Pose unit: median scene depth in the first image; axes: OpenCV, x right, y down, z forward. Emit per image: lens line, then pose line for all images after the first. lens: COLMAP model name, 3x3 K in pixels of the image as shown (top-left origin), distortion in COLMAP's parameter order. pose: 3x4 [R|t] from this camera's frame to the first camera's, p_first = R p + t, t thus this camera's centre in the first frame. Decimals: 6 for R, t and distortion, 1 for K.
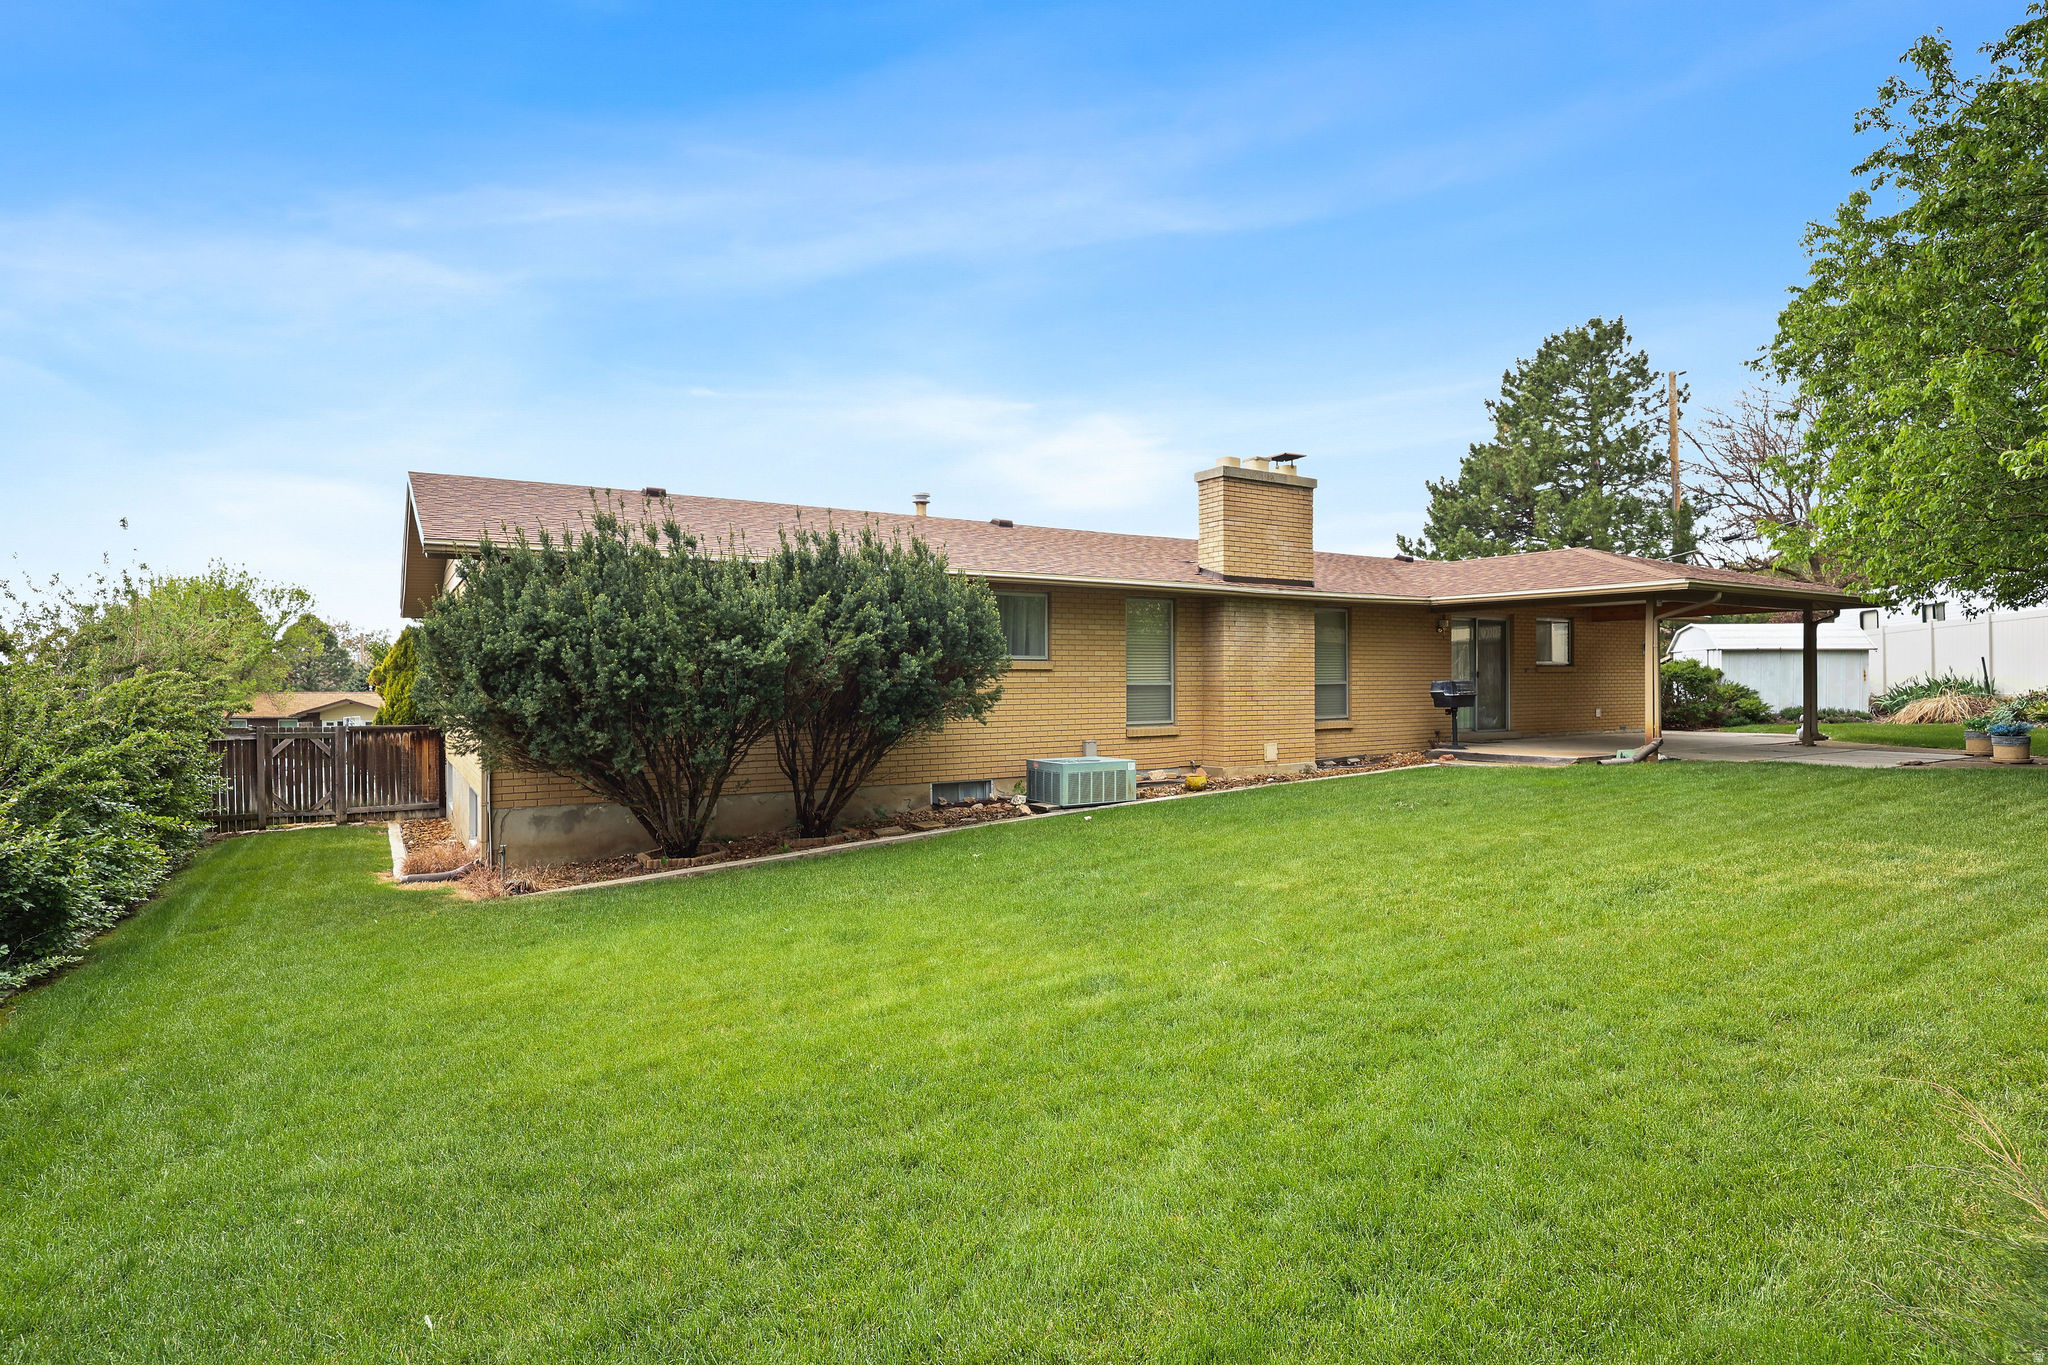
lens RADIAL K [[1033.4, 0, 1024.0], [0, 1033.4, 683.7], [0, 0, 1]] dist [-0.000079, 0.000211]
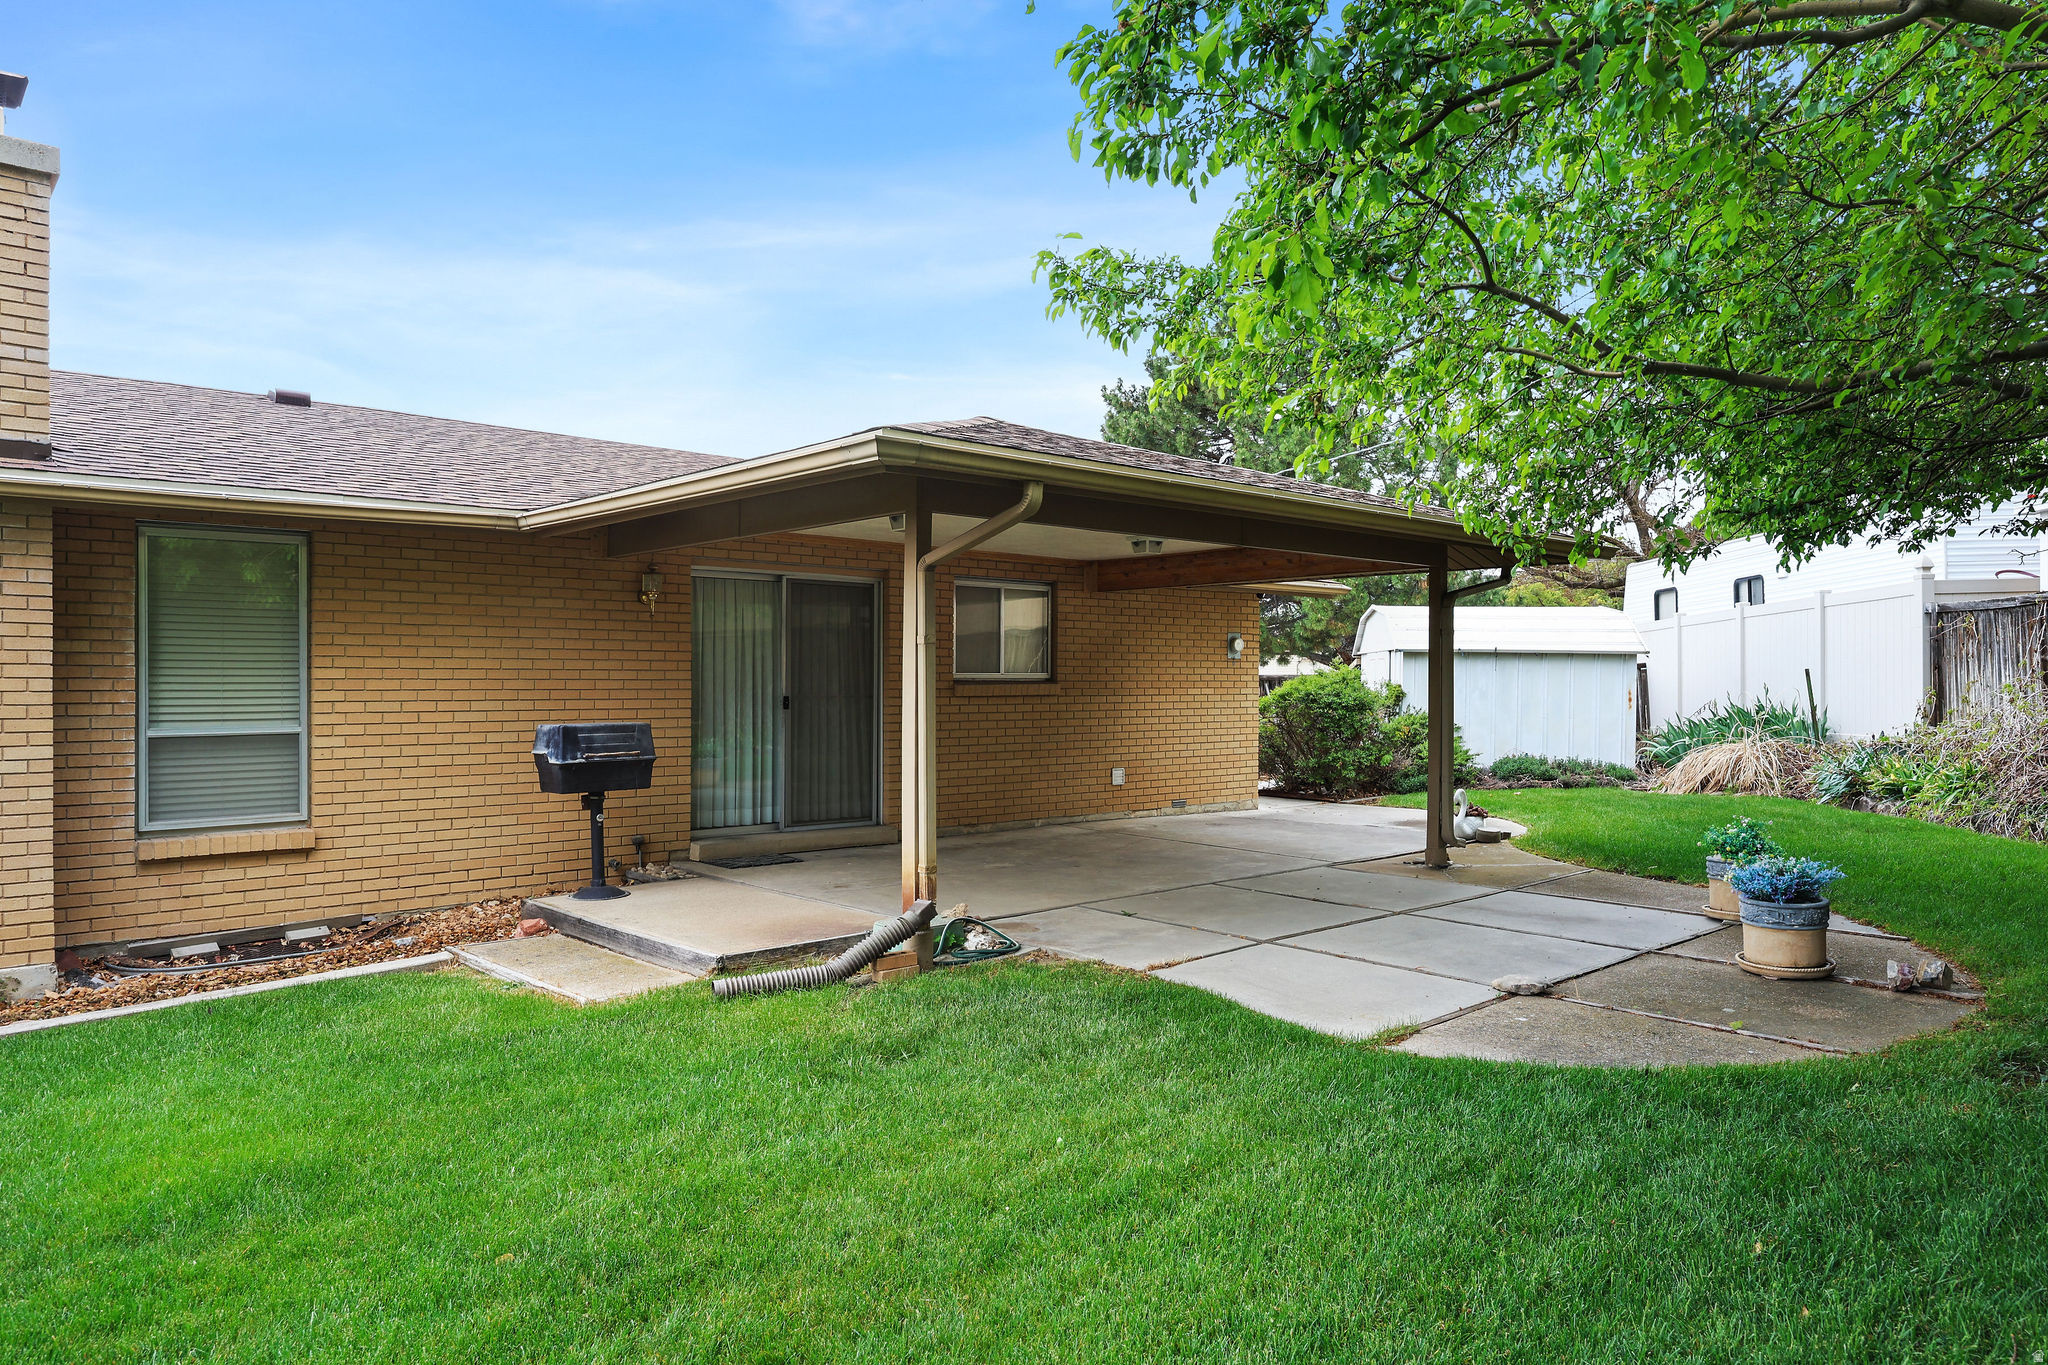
lens RADIAL K [[1339.0, 0, 1024.5], [0, 1339.0, 676.2], [0, 0, 1]] dist [-0.005041, -0.000929]
pose [[0.983163, 0.006194, 0.182628, 0.390111], [-0.004853, 0.999958, -0.007789, -0.014379], [-0.182669, 0.006771, 0.983151, 0.377578]]
